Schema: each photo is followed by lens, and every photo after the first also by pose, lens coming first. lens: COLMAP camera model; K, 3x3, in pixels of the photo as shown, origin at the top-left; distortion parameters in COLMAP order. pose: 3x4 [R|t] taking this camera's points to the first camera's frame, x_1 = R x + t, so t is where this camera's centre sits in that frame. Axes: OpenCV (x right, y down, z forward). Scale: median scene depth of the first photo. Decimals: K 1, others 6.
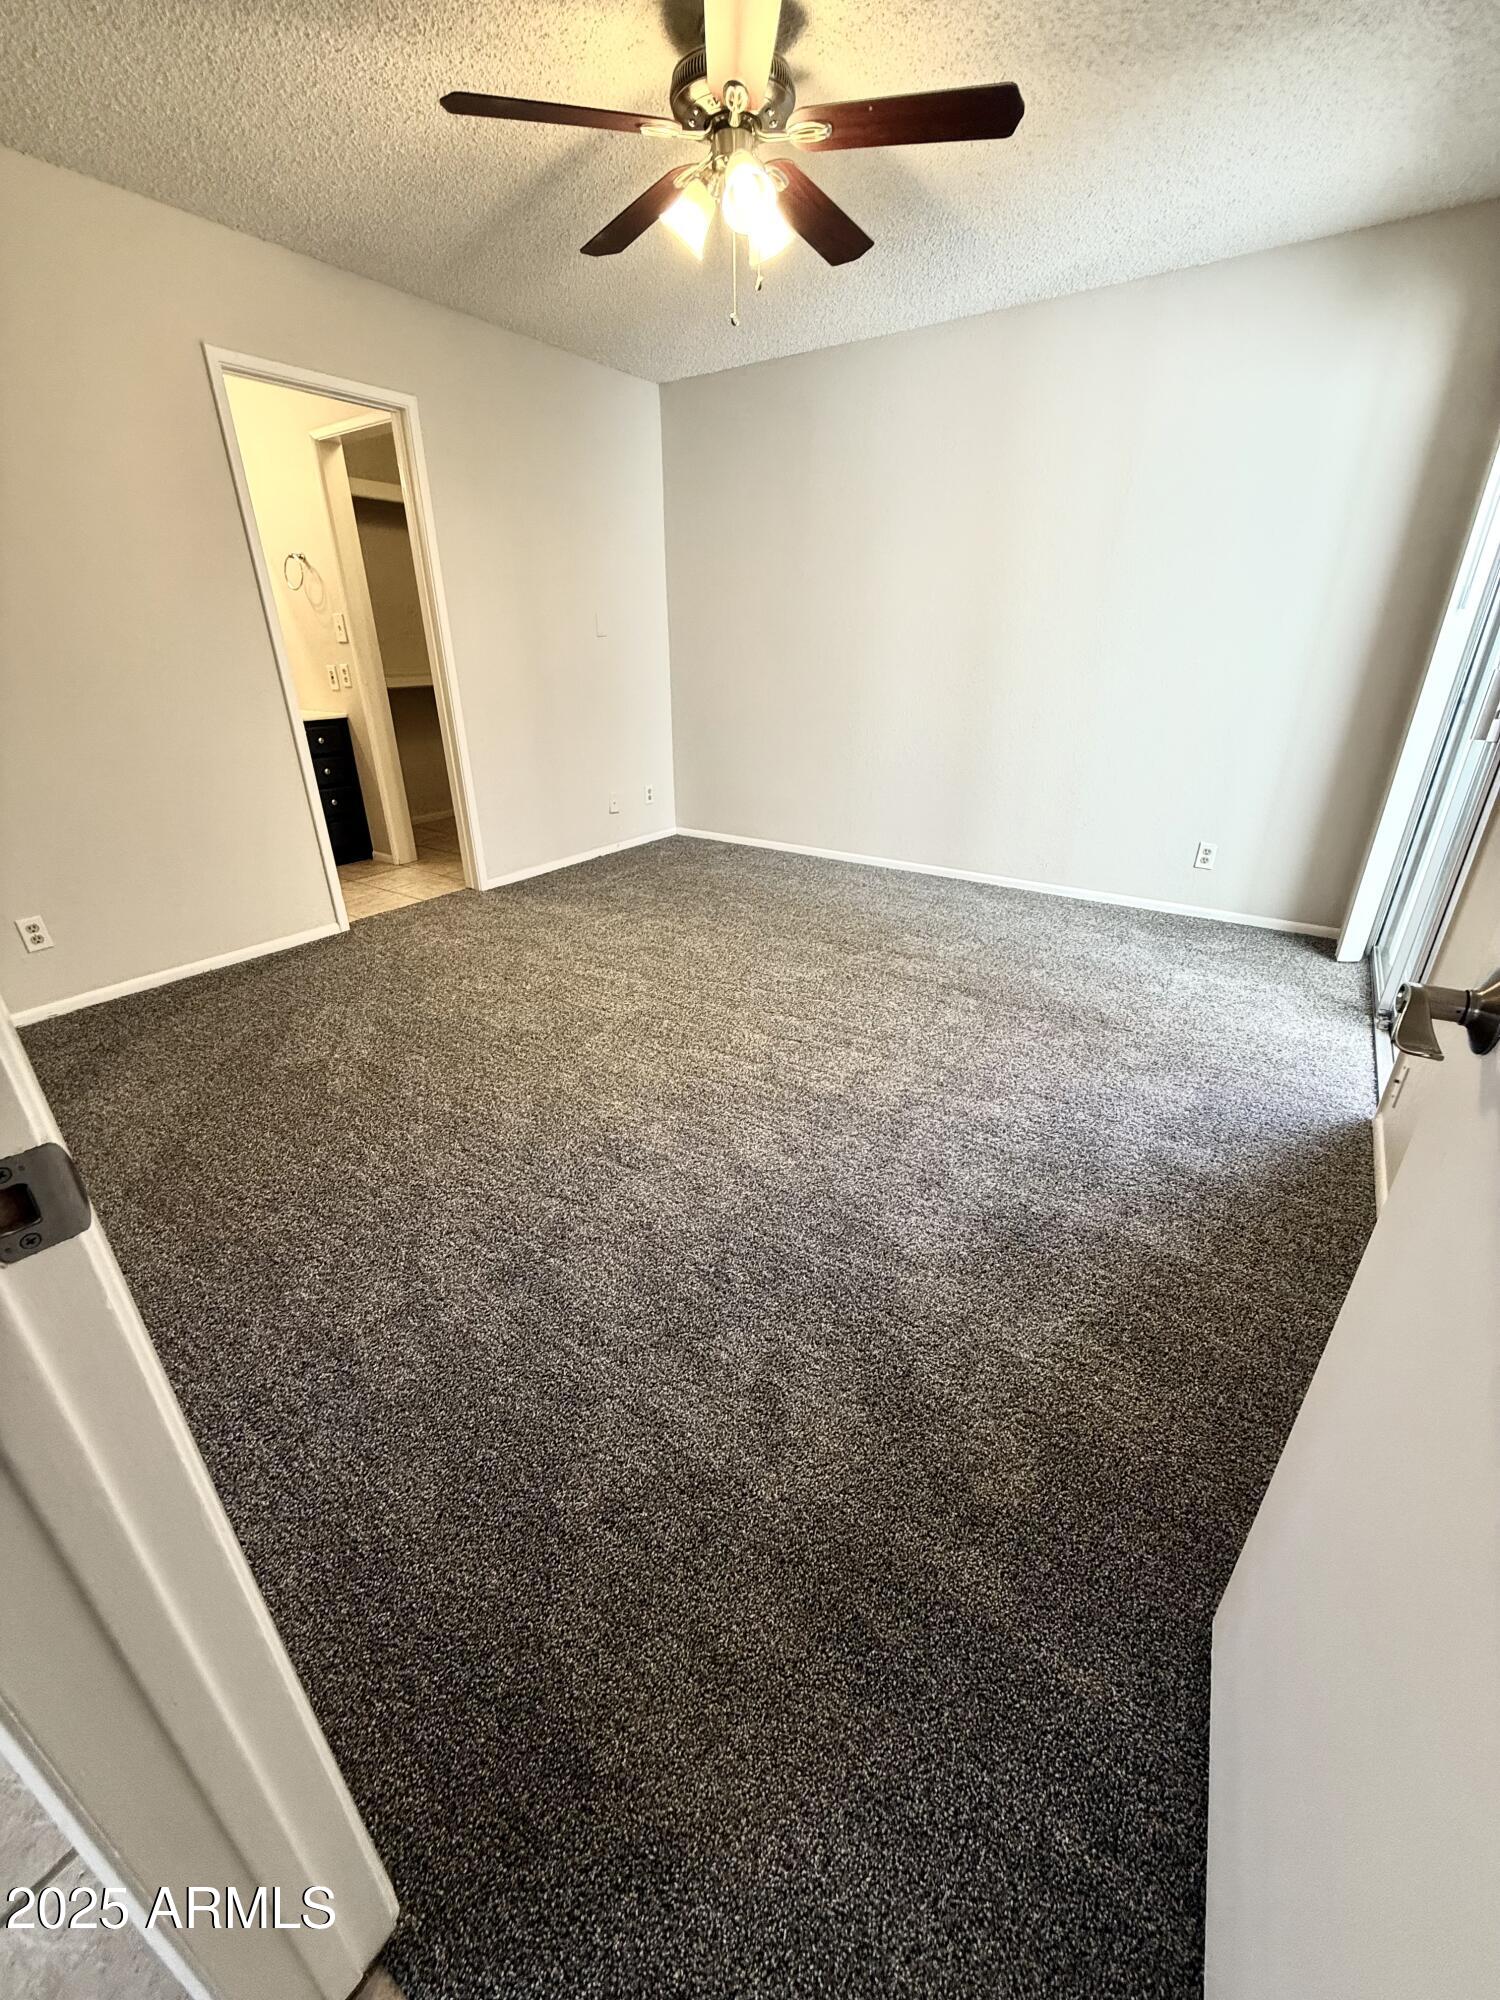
lens RADIAL K [[798.8, 0, 751.4], [0, 798.8, 995.3], [0, 0, 1]] dist [-0.004091, 0.000784]
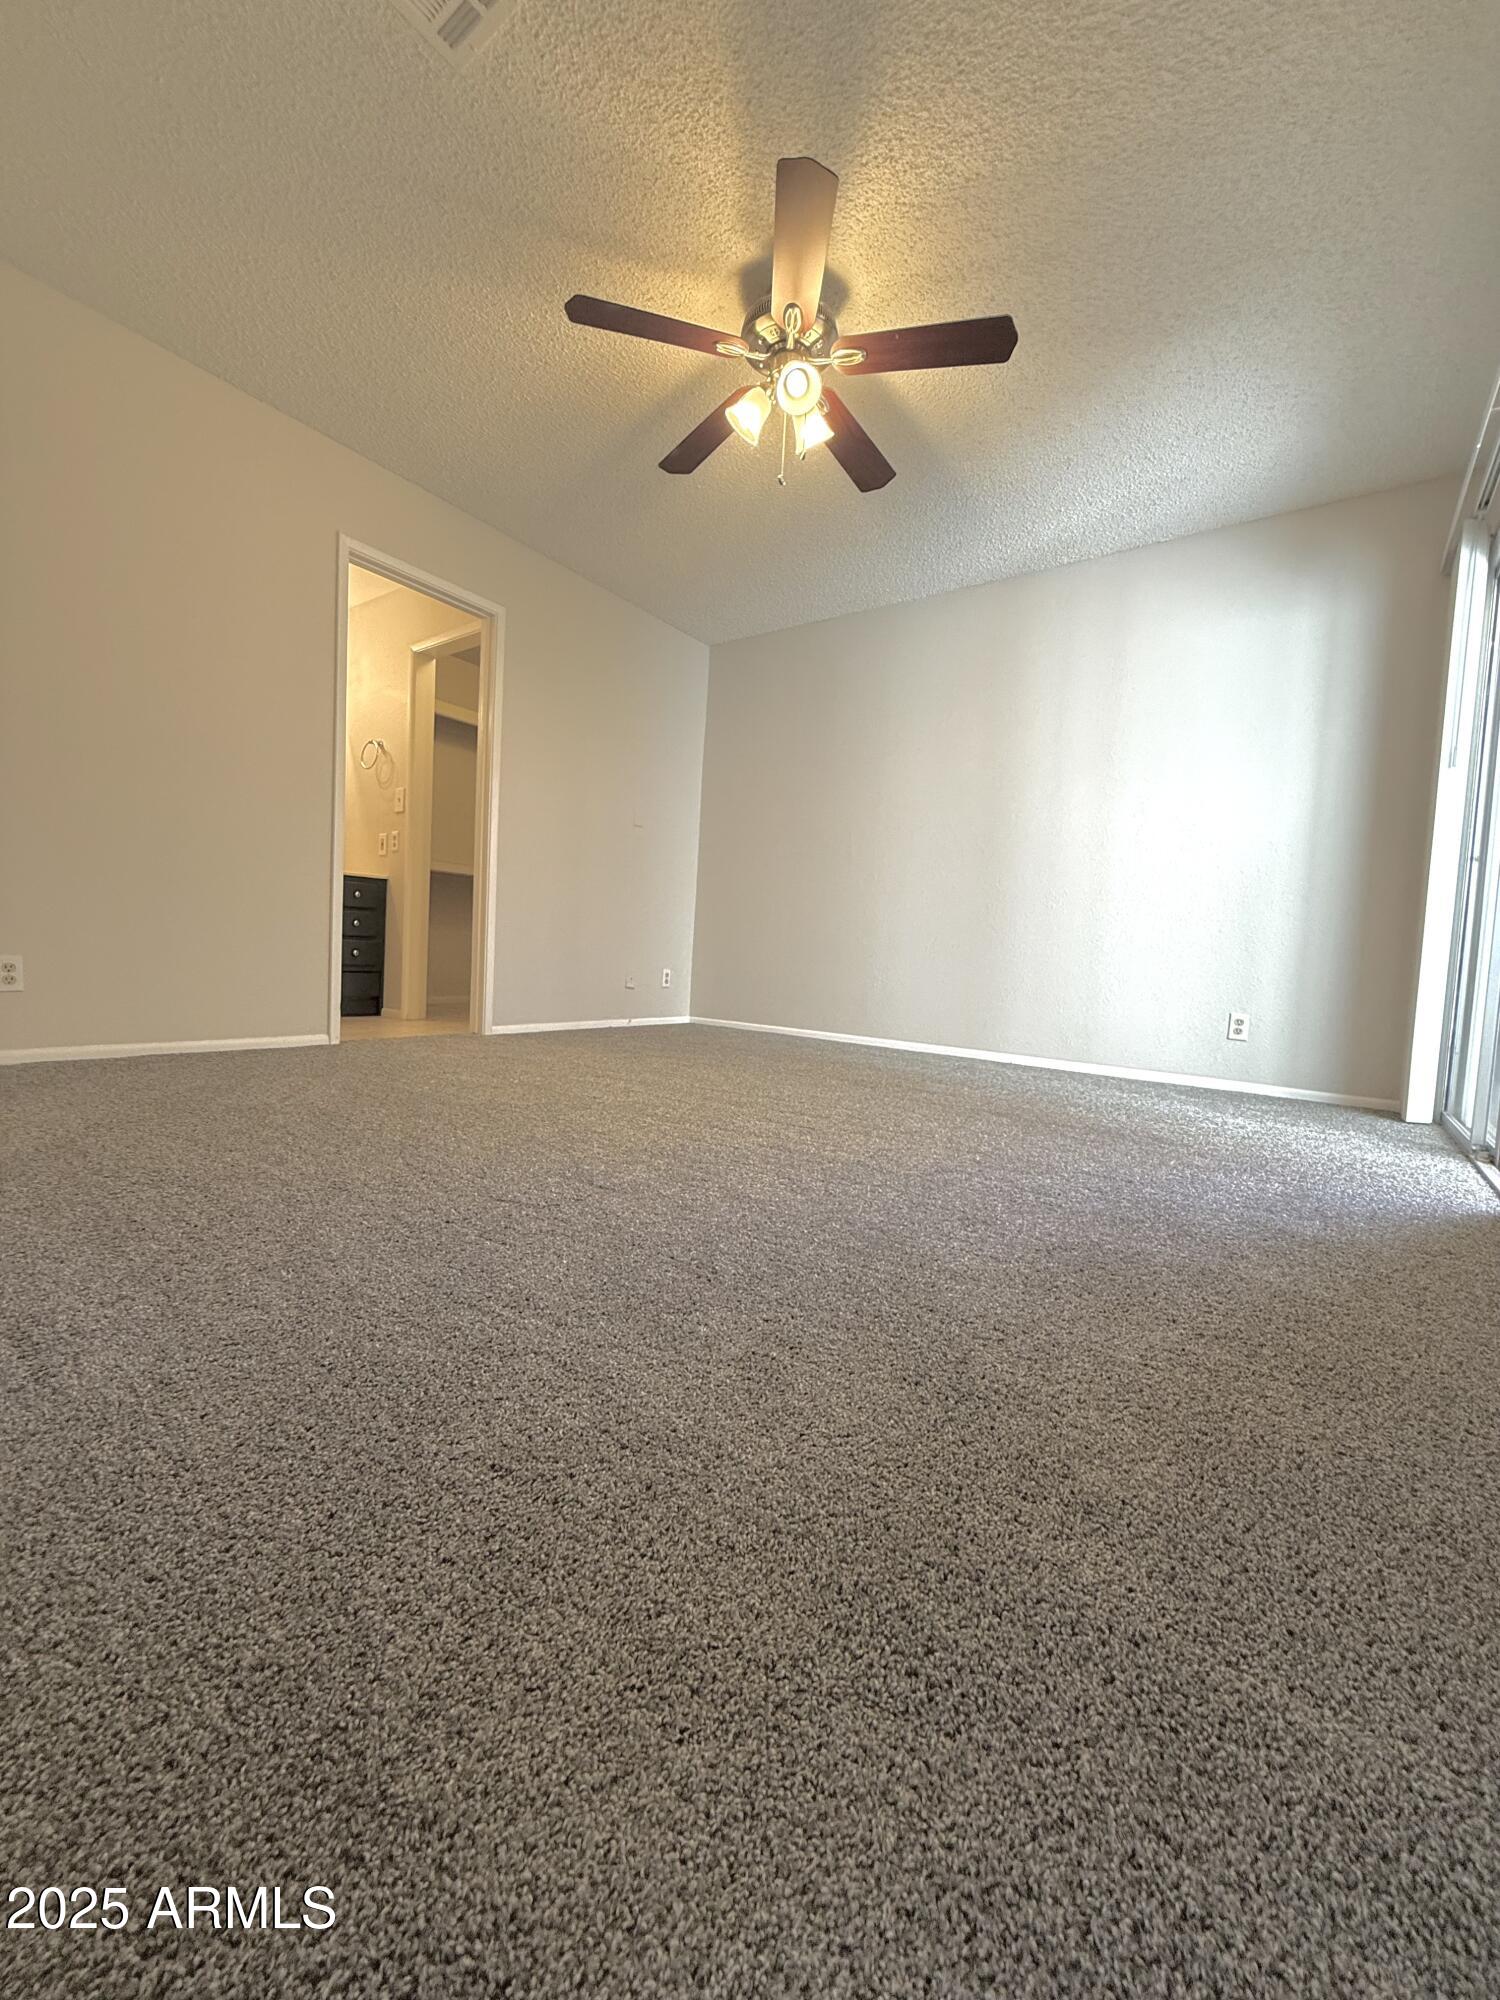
lens RADIAL K [[798.8, 0, 751.1], [0, 798.8, 1001.7], [0, 0, 1]] dist [-0.004091, 0.000784]
pose [[0.998045, 0.058830, -0.021091, 0.006946], [-0.062476, 0.930580, -0.360718, 0.441822], [-0.001594, 0.361330, 0.932436, 0.234007]]
